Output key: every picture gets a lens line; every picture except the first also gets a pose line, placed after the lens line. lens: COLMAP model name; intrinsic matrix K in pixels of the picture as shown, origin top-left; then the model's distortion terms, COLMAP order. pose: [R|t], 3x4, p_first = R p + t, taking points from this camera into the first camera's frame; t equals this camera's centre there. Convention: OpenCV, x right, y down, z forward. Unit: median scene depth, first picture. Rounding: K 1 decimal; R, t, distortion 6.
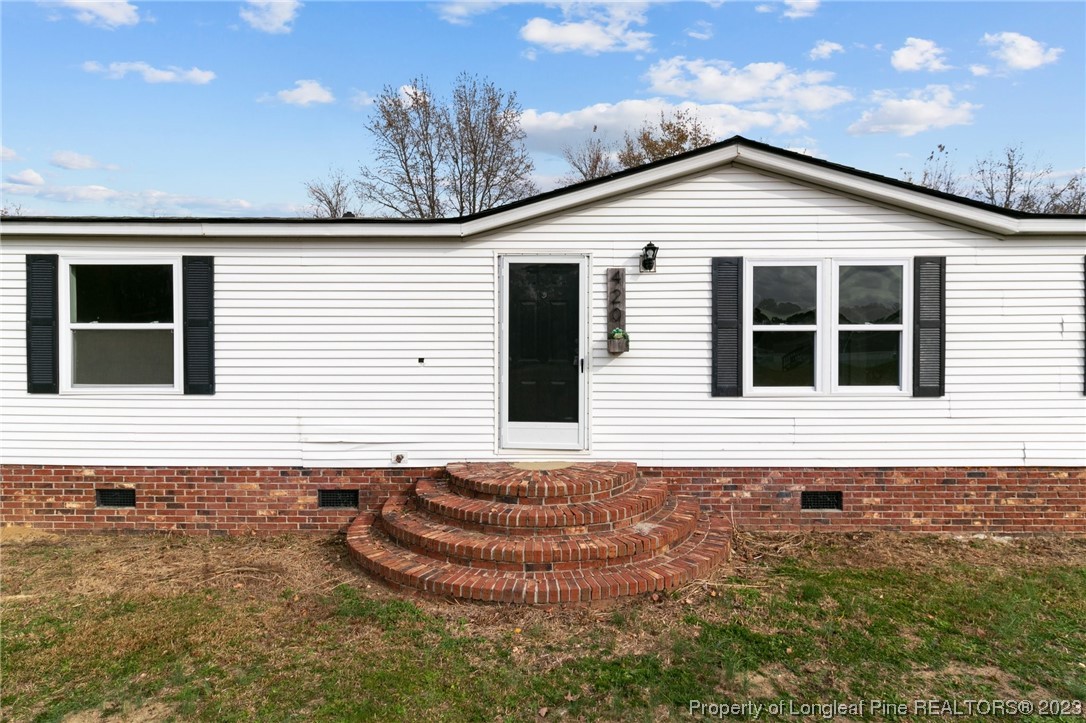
lens RADIAL K [[561.9, 0, 542.5], [0, 561.9, 352.2], [0, 0, 1]] dist [0.003057, 0.000249]
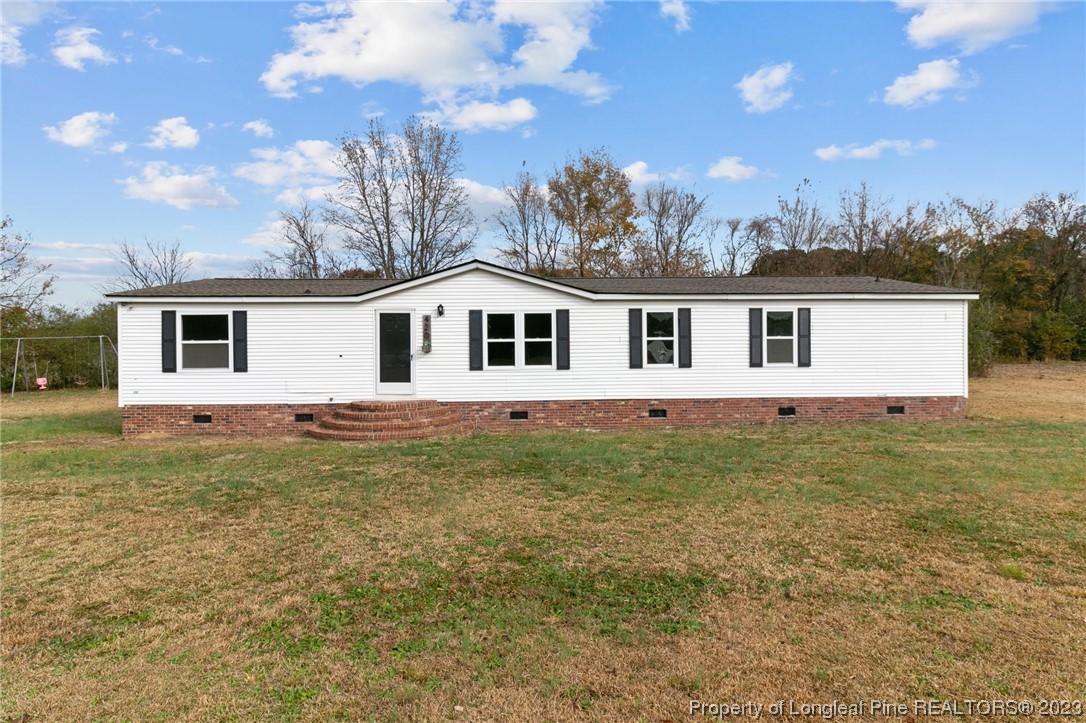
lens RADIAL K [[561.9, 0, 542.5], [0, 561.9, 352.2], [0, 0, 1]] dist [0.003057, 0.000249]
pose [[0.998901, -0.009085, 0.045987, 0.491132], [0.008951, 0.999955, 0.003122, -0.000634], [-0.046013, -0.002707, 0.998937, -1.296718]]
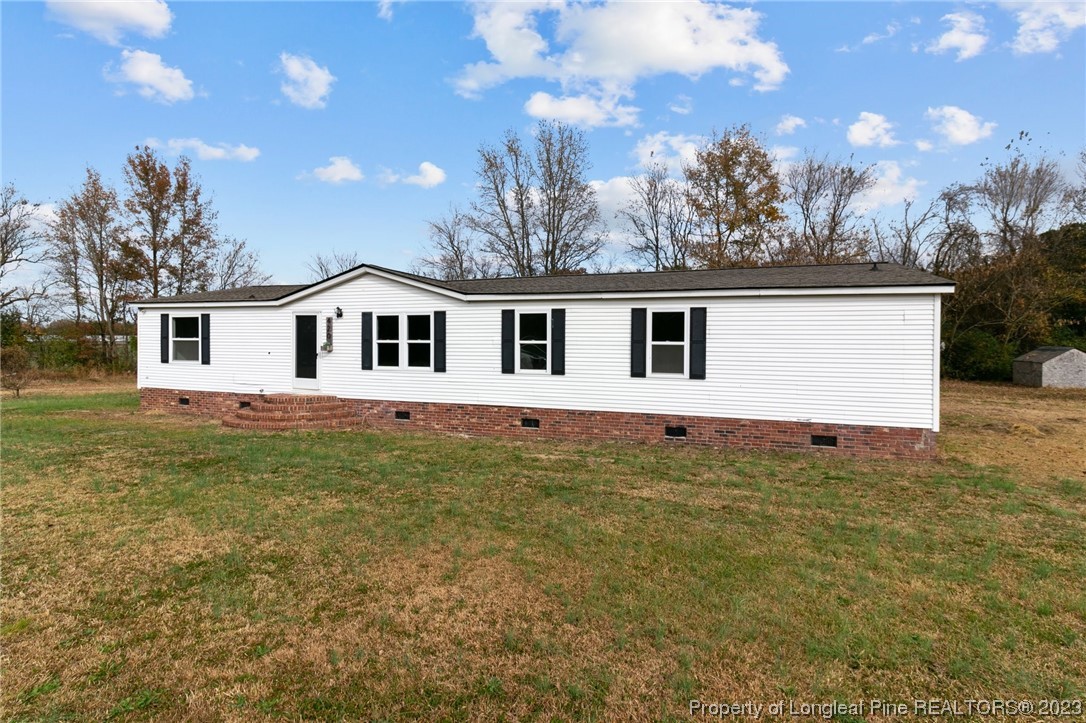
lens RADIAL K [[581.6, 0, 534.7], [0, 581.6, 358.8], [0, 0, 1]] dist [0.001791, 0.000045]
pose [[0.935483, 0.017122, -0.352955, 1.865468], [-0.013975, 0.999837, 0.011462, -0.006917], [0.353094, -0.005790, 0.935570, -1.067356]]
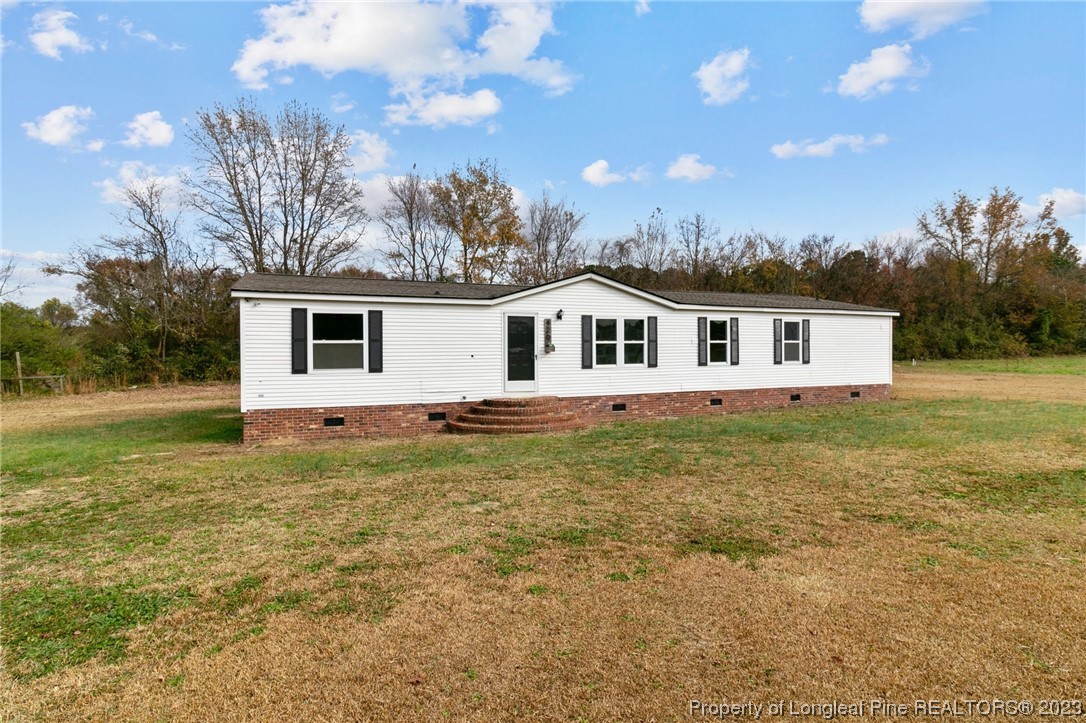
lens RADIAL K [[561.9, 0, 542.5], [0, 561.9, 352.2], [0, 0, 1]] dist [0.003057, 0.000249]
pose [[0.918176, -0.008142, 0.396090, -0.880716], [0.010247, 0.999942, -0.003200, 0.008533], [-0.396041, 0.006997, 0.918206, -1.288075]]
